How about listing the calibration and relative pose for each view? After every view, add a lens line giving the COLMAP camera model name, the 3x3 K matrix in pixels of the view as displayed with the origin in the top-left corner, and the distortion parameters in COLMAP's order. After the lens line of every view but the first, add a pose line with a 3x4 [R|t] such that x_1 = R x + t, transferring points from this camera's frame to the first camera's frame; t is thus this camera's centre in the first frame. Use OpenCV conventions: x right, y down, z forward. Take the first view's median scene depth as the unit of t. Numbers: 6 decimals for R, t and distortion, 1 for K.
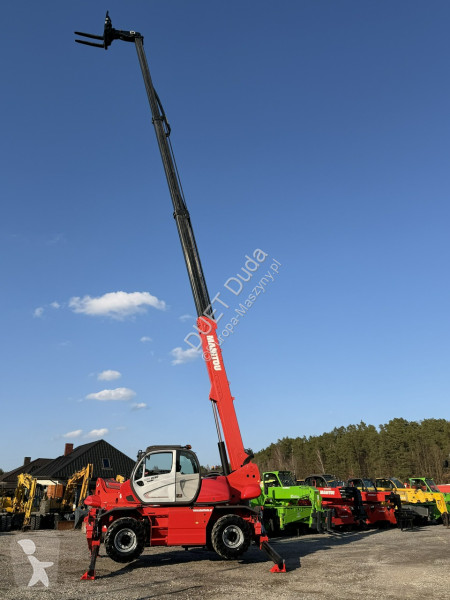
lens RADIAL K [[563.3, 0, 226.2], [0, 563.3, 283.8], [0, 0, 1]] dist [0.018996, -0.002447]
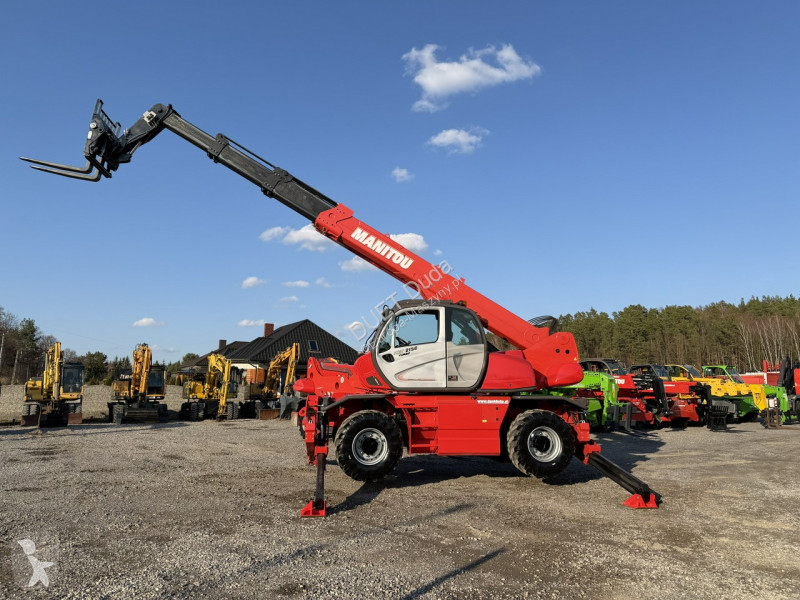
lens RADIAL K [[623.7, 0, 400.0], [0, 623.7, 300.0], [0, 0, 1]] dist [0.154461, -0.271487]
pose [[0.998403, 0.006211, -0.056152, -0.049757], [0.006453, 0.974899, 0.222556, 0.069738], [0.056125, -0.222563, 0.973301, 0.175882]]
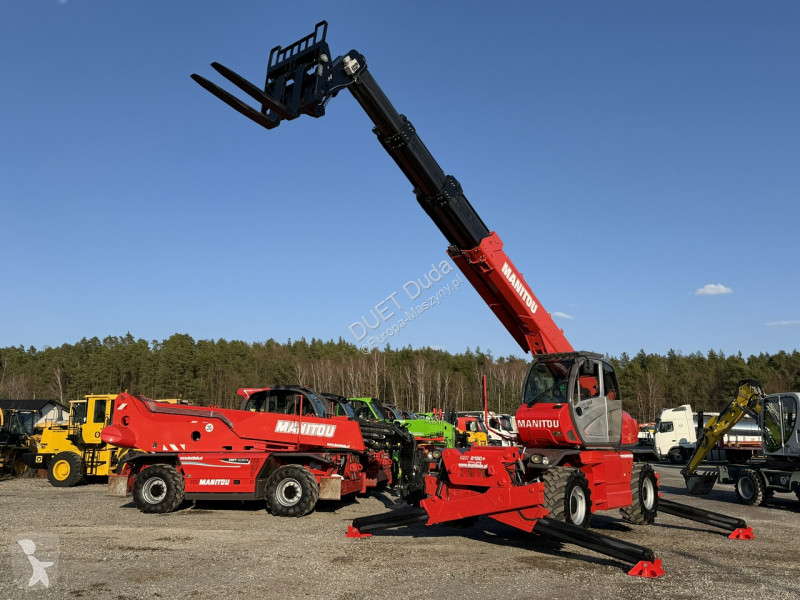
lens RADIAL K [[751.1, 0, 485.4], [0, 751.1, 299.6], [0, 0, 1]] dist [0.018996, -0.002447]
pose [[0.749280, 0.135090, 0.648329, -0.358608], [-0.249288, 0.964502, 0.087135, 0.097029], [-0.613543, -0.226909, 0.756358, 0.243656]]
